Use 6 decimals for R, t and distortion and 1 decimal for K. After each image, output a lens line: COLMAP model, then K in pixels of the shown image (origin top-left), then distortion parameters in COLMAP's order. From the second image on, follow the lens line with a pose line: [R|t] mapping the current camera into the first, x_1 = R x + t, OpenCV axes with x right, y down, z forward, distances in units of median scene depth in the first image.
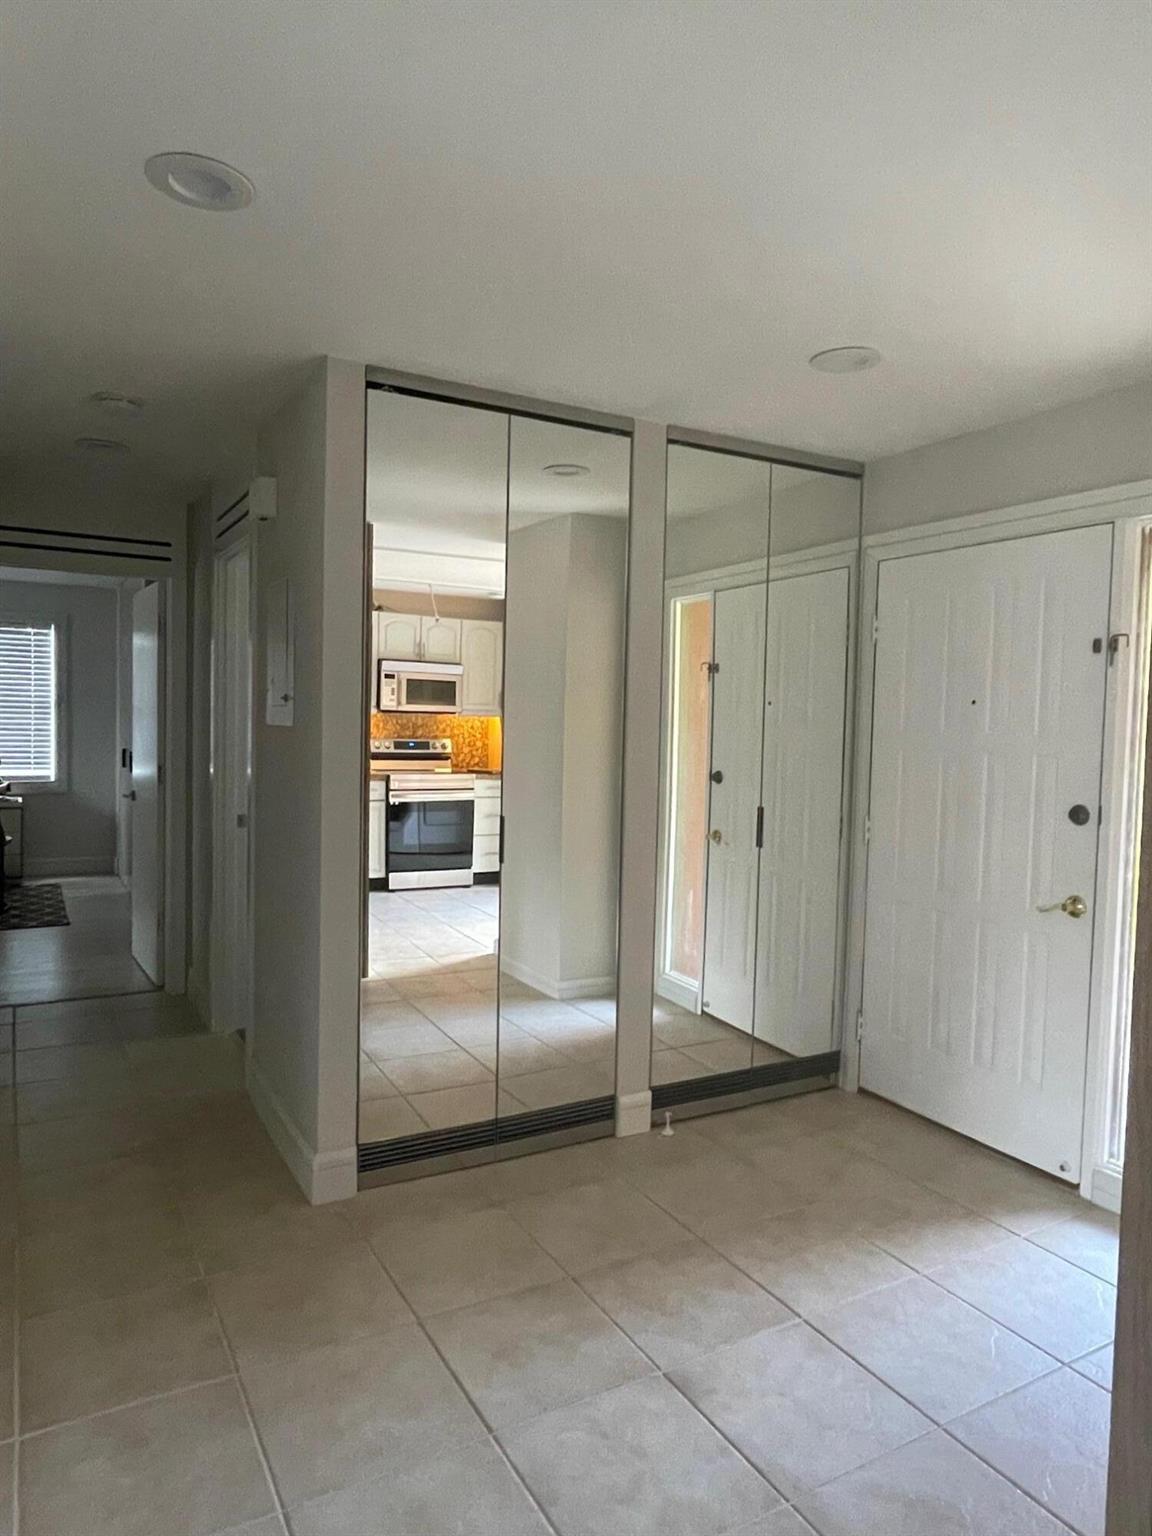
lens RADIAL K [[984.6, 0, 568.3], [0, 984.6, 762.8], [0, 0, 1]] dist [-0.002200, 0.000534]
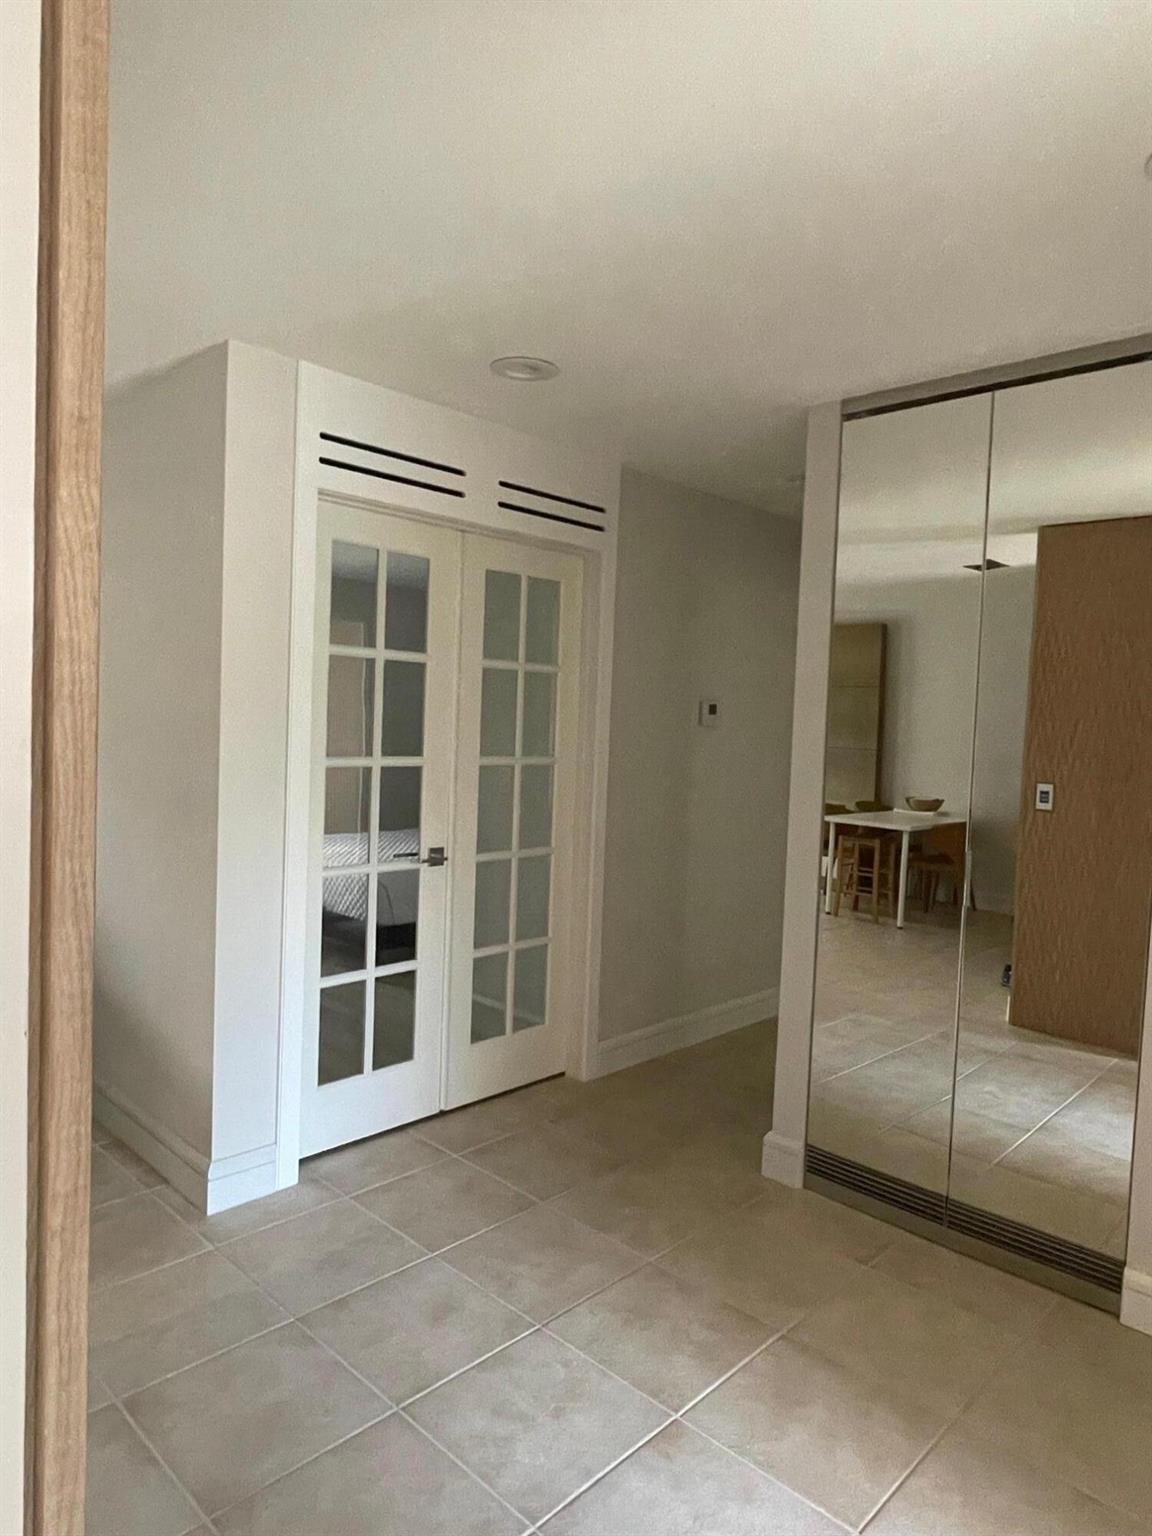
lens RADIAL K [[984.6, 0, 568.3], [0, 984.6, 762.8], [0, 0, 1]] dist [-0.002200, 0.000534]
pose [[0.292265, 0.038667, -0.955555, 0.705202], [-0.073135, 0.997160, 0.017982, -0.016291], [0.953537, 0.064629, 0.294263, 0.429488]]
